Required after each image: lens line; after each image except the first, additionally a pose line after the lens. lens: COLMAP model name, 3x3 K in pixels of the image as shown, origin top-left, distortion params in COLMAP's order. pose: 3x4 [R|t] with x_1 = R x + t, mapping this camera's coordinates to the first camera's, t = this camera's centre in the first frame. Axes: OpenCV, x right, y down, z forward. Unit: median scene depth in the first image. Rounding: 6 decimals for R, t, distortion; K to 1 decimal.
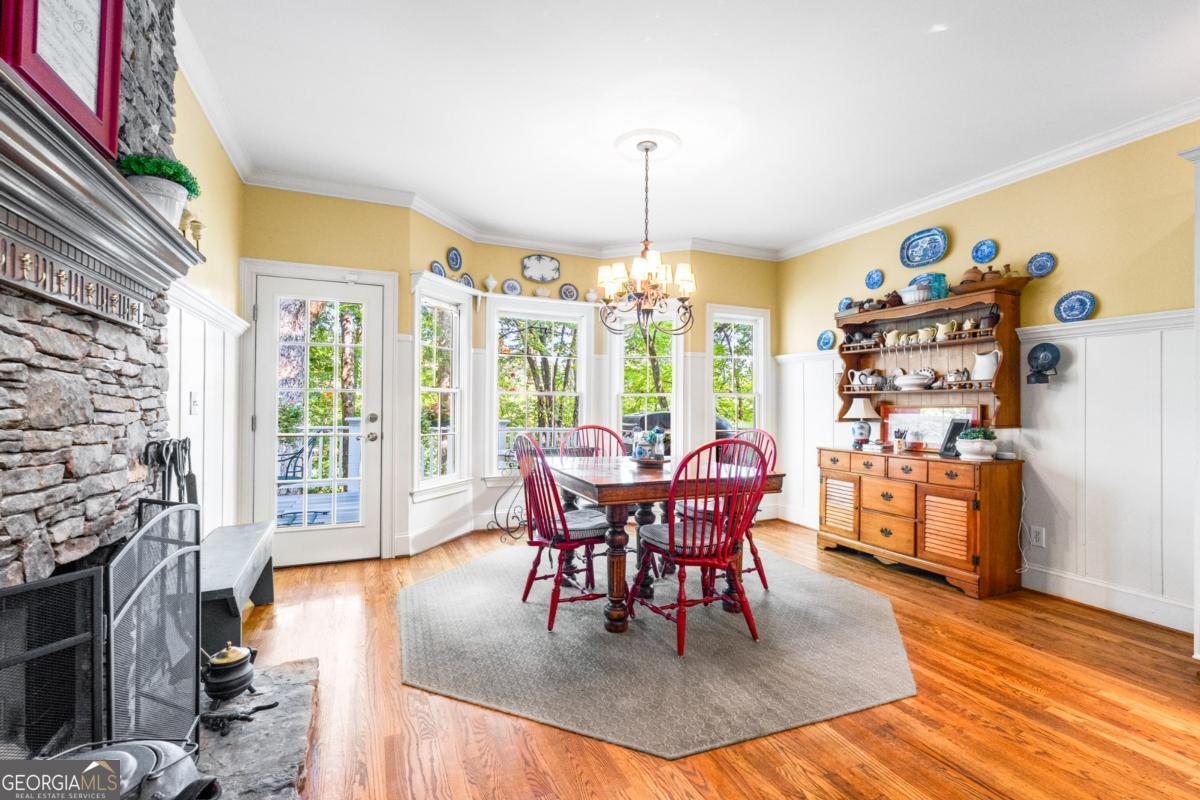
lens RADIAL K [[531.3, 0, 600.0], [0, 531.3, 400.0], [0, 0, 1]] dist [-0.004350, -0.000041]
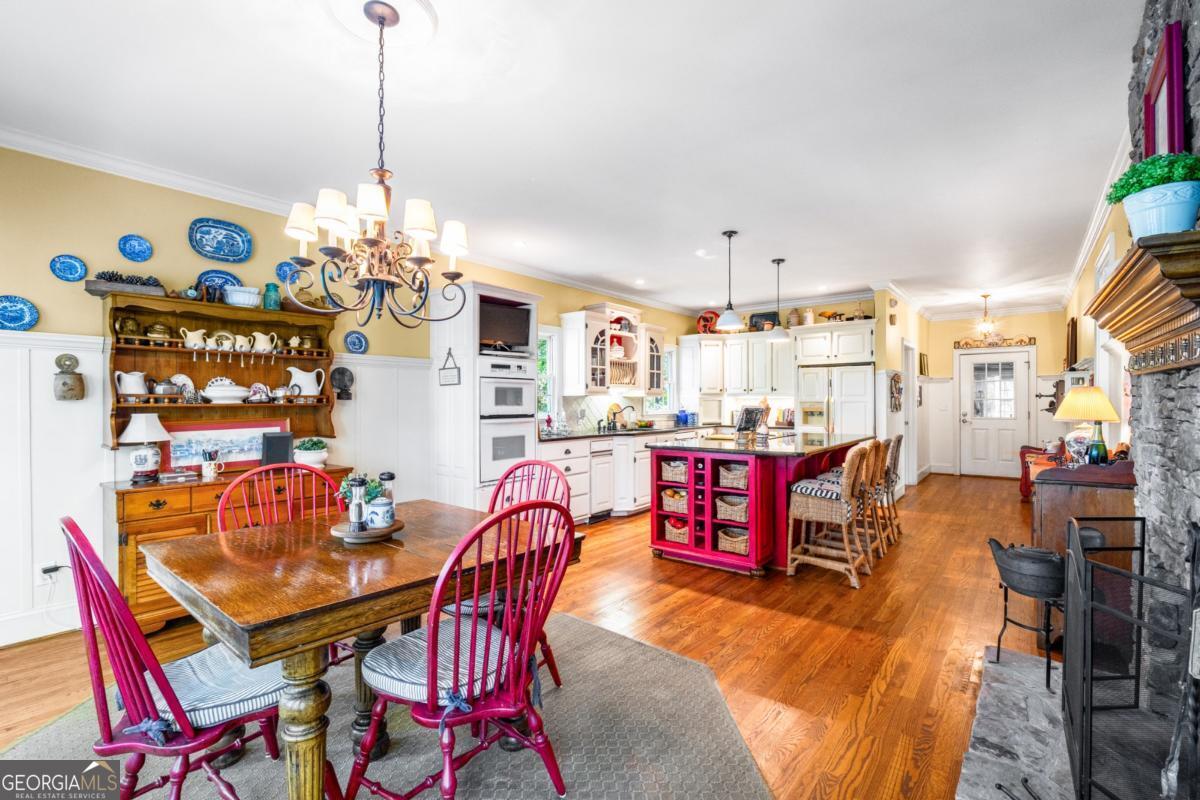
lens RADIAL K [[531.3, 0, 600.0], [0, 531.3, 400.0], [0, 0, 1]] dist [-0.004350, -0.000041]
pose [[-0.455958, -0.003482, 0.889994, -0.466262], [-0.009675, 0.999953, -0.001044, -0.029021], [-0.889949, -0.009087, -0.455970, 0.856929]]
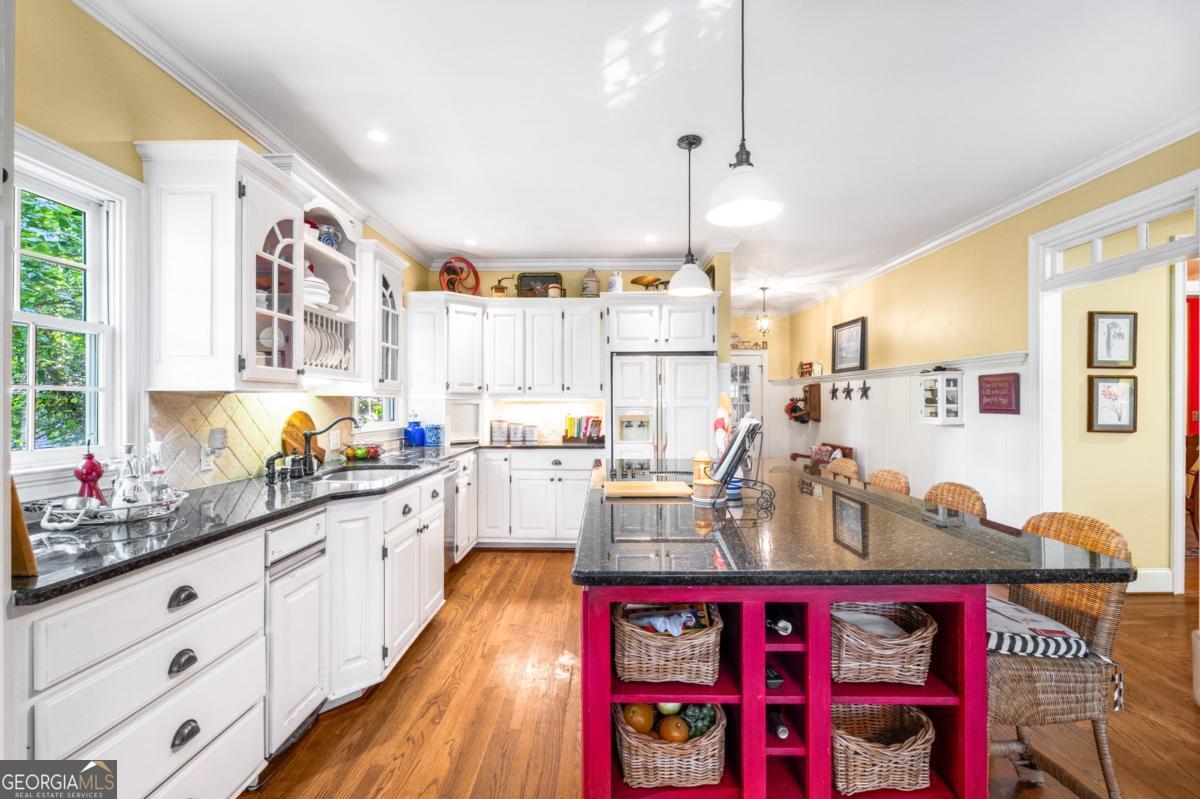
lens RADIAL K [[527.3, 0, 597.7], [0, 527.3, 402.0], [0, 0, 1]] dist [-0.005838, -0.000406]
pose [[-0.906506, -0.004191, 0.422171, 0.359741], [-0.009344, 0.999905, -0.010138, -0.029739], [-0.422089, -0.013135, -0.906459, 0.522354]]
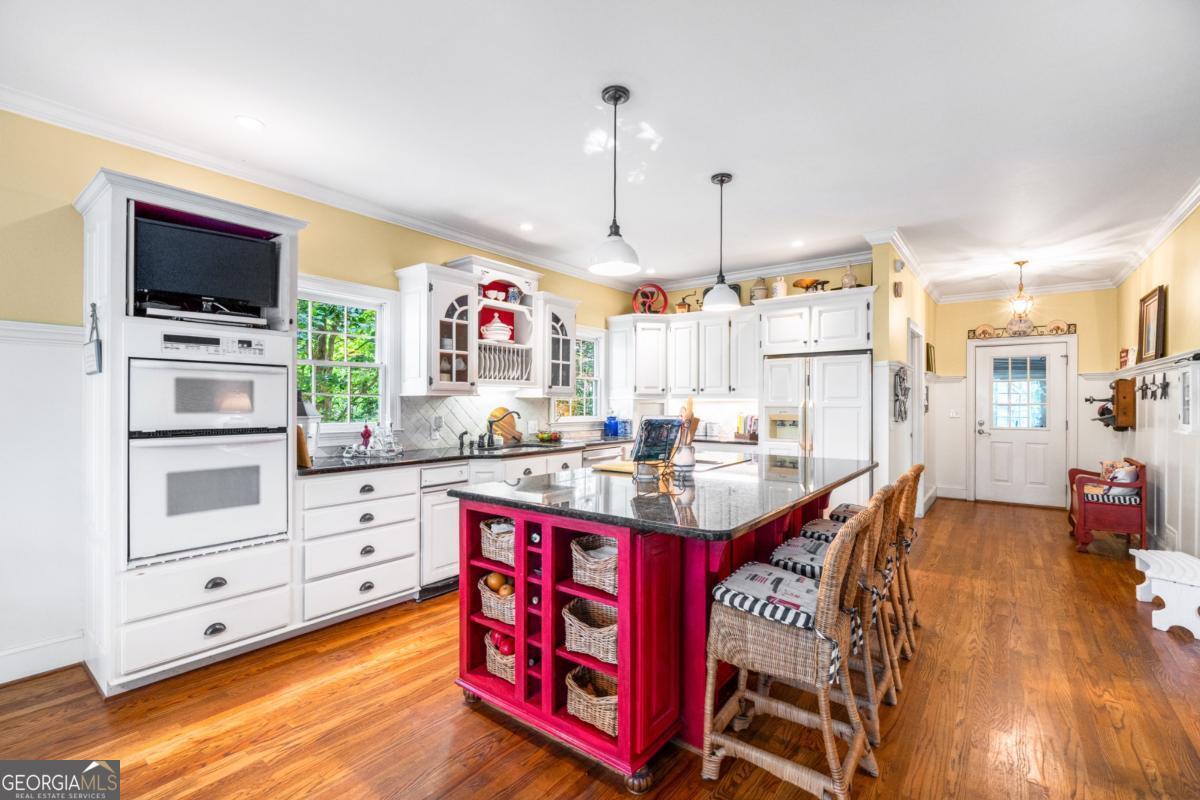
lens RADIAL K [[527.3, 0, 597.7], [0, 527.3, 402.5], [0, 0, 1]] dist [-0.005838, -0.000406]
pose [[-0.470606, -0.008104, 0.882307, -0.099193], [-0.015467, 0.999880, 0.000934, -0.035759], [-0.882208, -0.013207, -0.470674, 0.384353]]
